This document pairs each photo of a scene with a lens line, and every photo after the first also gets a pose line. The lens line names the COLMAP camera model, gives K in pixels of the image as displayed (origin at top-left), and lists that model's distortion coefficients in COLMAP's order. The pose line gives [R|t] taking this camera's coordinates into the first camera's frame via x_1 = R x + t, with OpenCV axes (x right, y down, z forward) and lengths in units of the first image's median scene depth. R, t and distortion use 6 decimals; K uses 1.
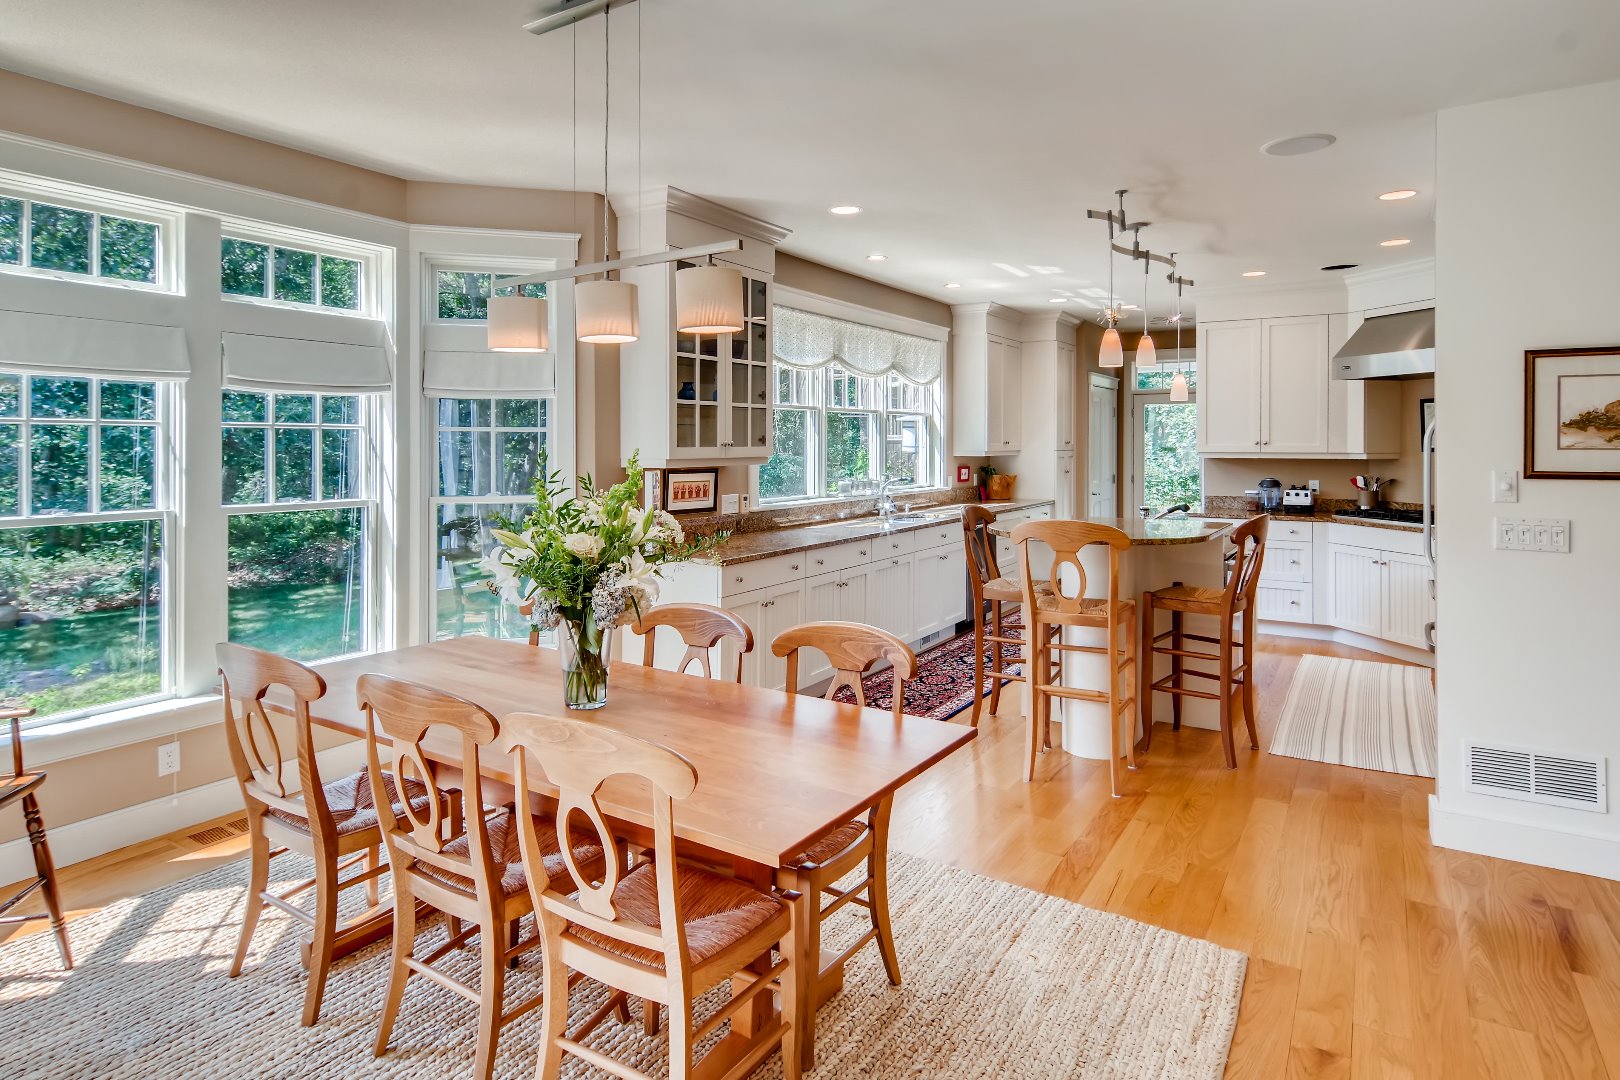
lens RADIAL K [[909.7, 0, 812.4], [0, 909.7, 439.2], [0, 0, 1]] dist [-0.000924, -0.000370]
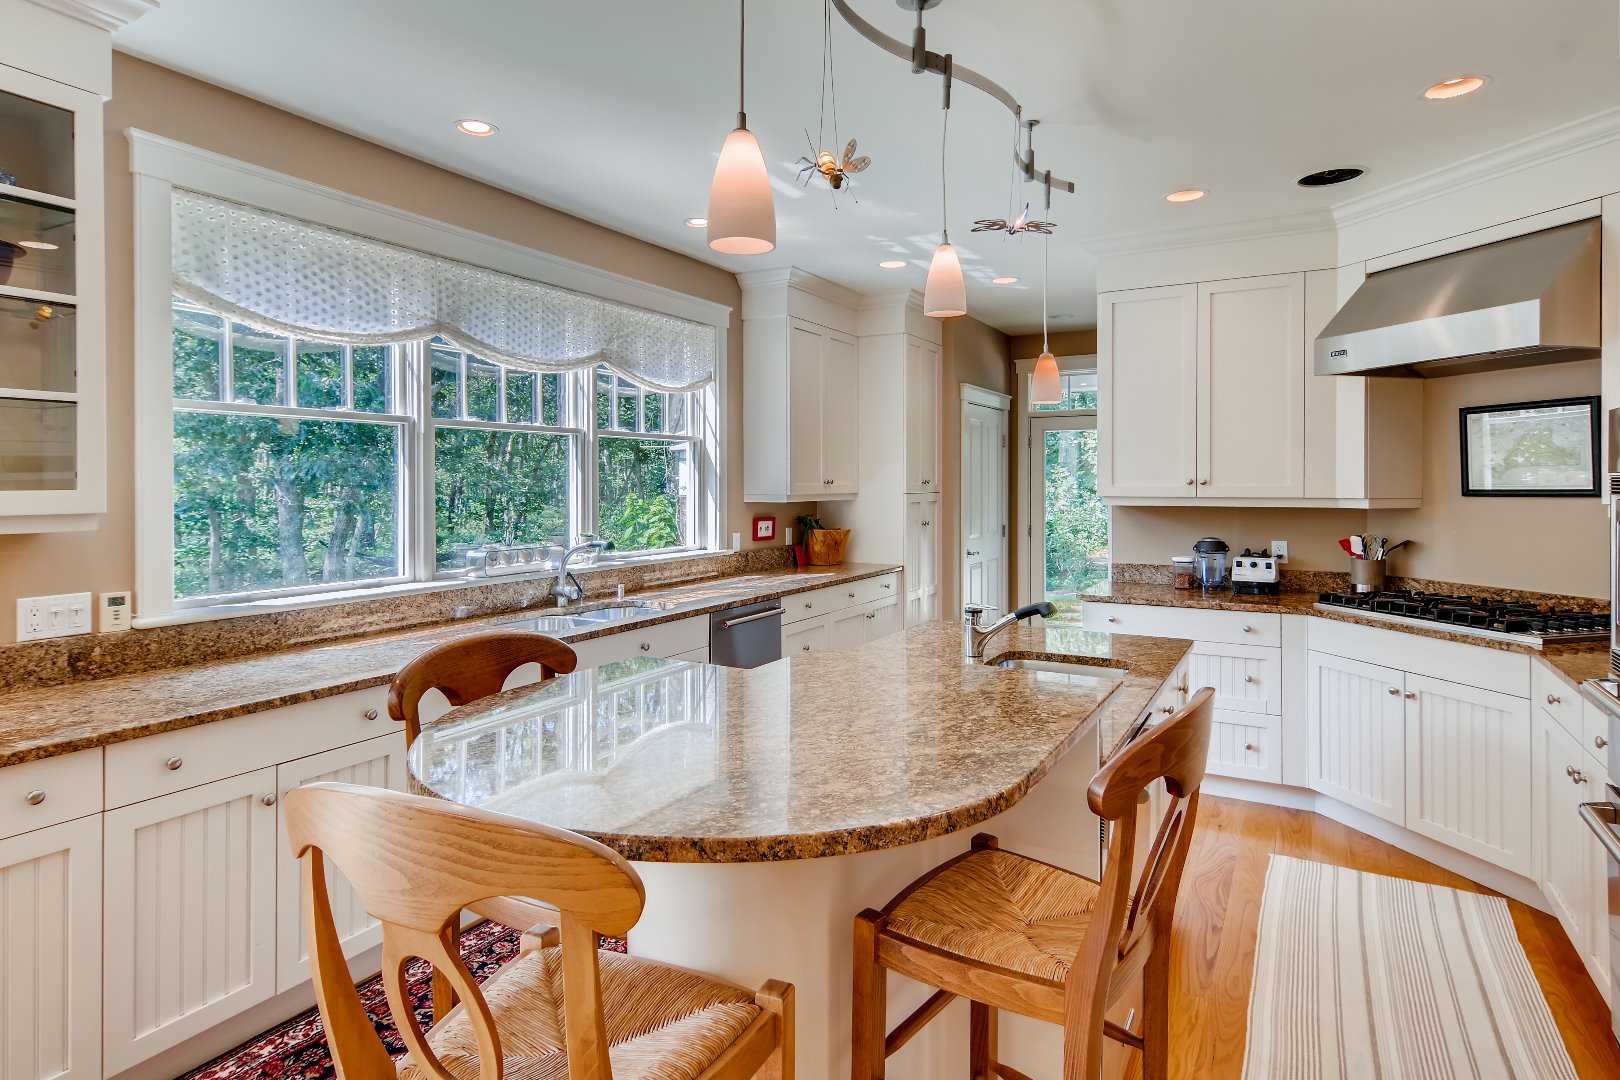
lens RADIAL K [[895.3, 0, 807.3], [0, 895.3, 478.9], [0, 0, 1]] dist [0.001725, 0.000847]
pose [[0.998968, -0.000561, 0.045406, 0.200100], [0.000606, 0.999999, -0.000977, 0.002478], [-0.045406, 0.001003, 0.998968, 0.401867]]
